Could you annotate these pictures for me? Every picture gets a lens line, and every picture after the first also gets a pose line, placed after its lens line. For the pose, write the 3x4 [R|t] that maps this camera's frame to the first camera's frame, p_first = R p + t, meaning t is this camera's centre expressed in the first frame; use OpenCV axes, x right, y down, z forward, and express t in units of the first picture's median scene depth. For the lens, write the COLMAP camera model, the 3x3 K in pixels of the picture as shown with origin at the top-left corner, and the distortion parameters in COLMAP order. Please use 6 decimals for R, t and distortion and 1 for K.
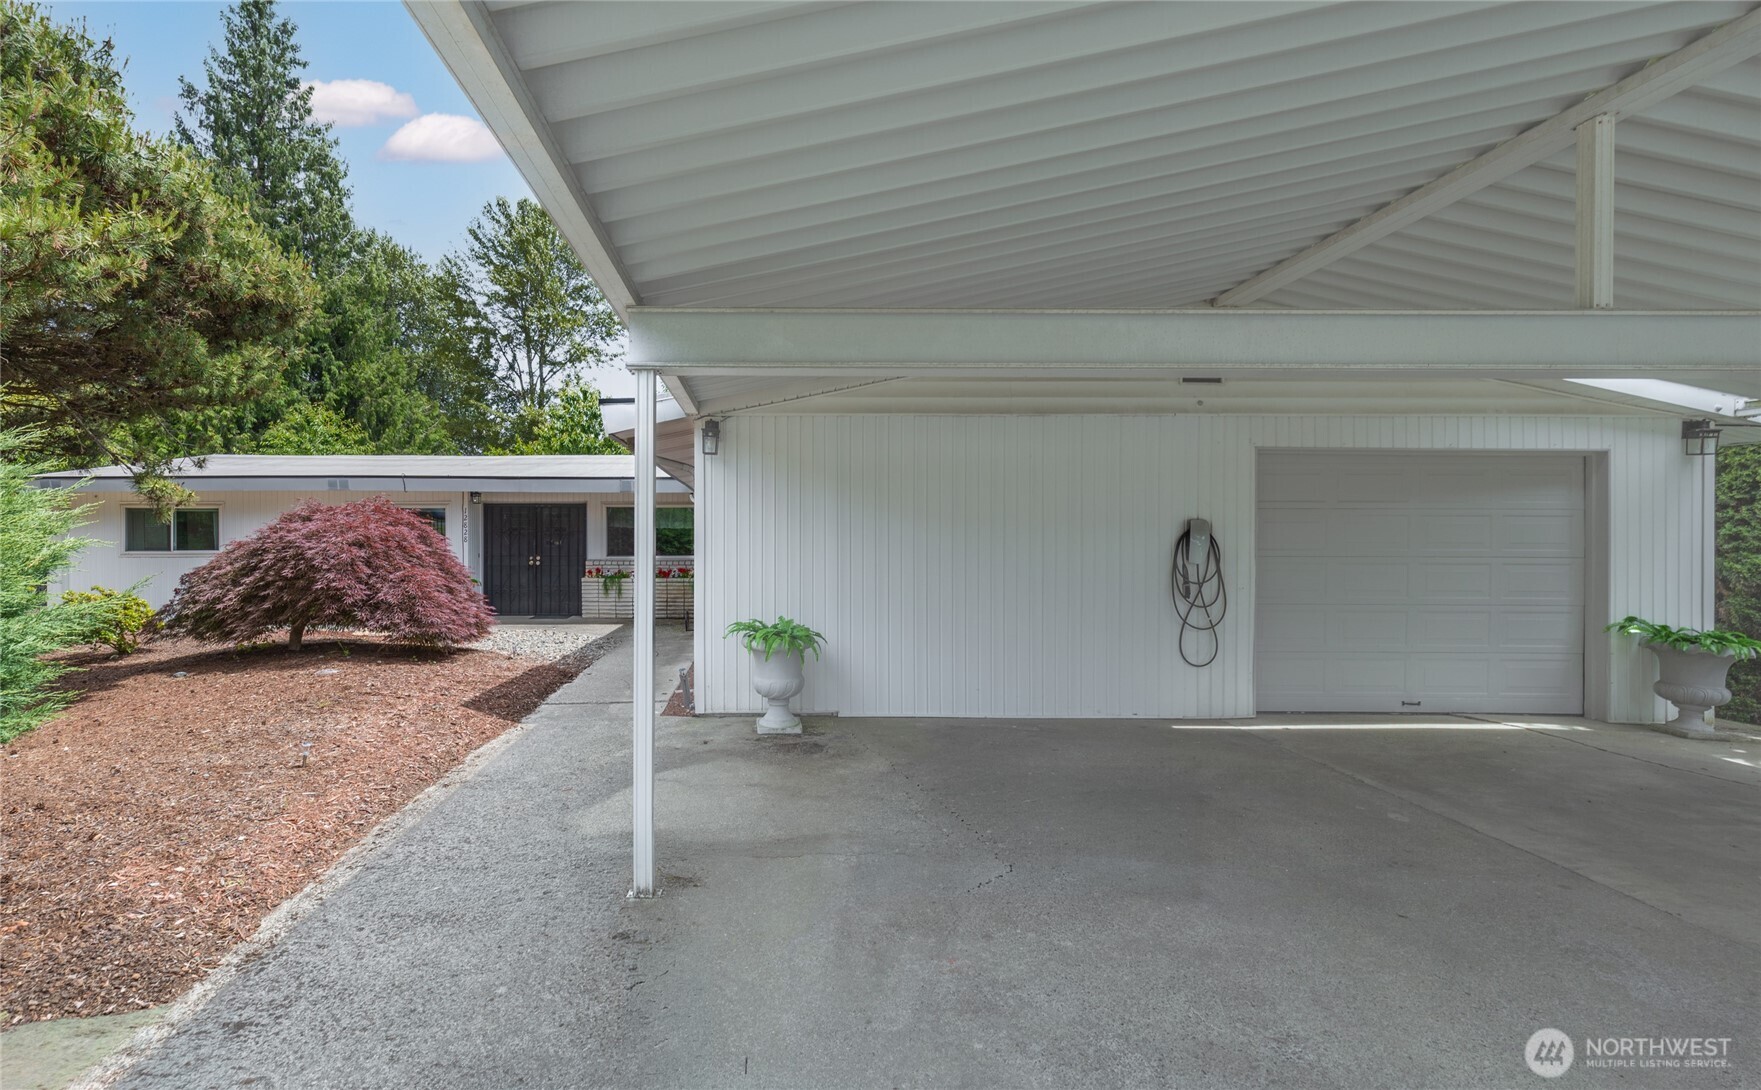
lens RADIAL K [[794.0, 0, 775.2], [0, 794.0, 540.1], [0, 0, 1]] dist [0.005037, 0.000085]
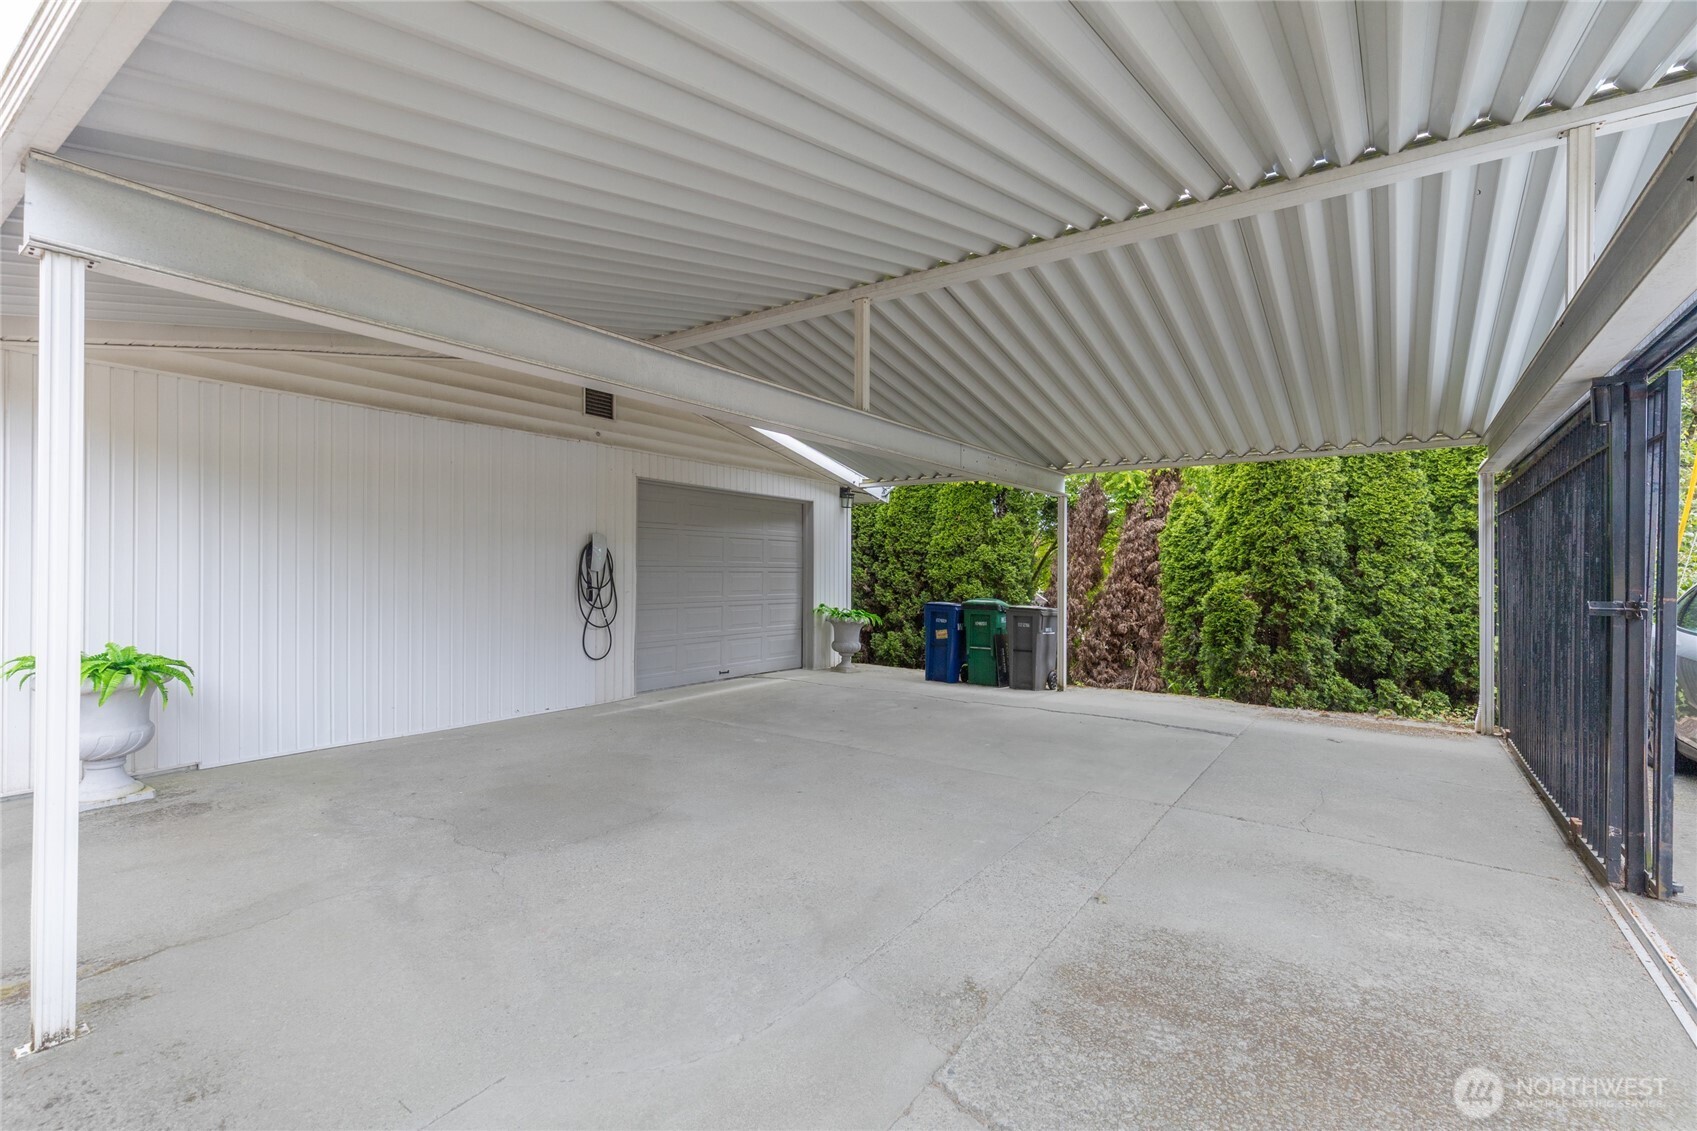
lens RADIAL K [[779.7, 0, 850.1], [0, 779.7, 566.9], [0, 0, 1]] dist [-0.003628, -0.000846]
pose [[0.559274, 0.008399, 0.828941, -0.210760], [0.000830, 0.999942, -0.010692, 0.036119], [-0.828983, 0.006668, 0.559234, 0.054422]]
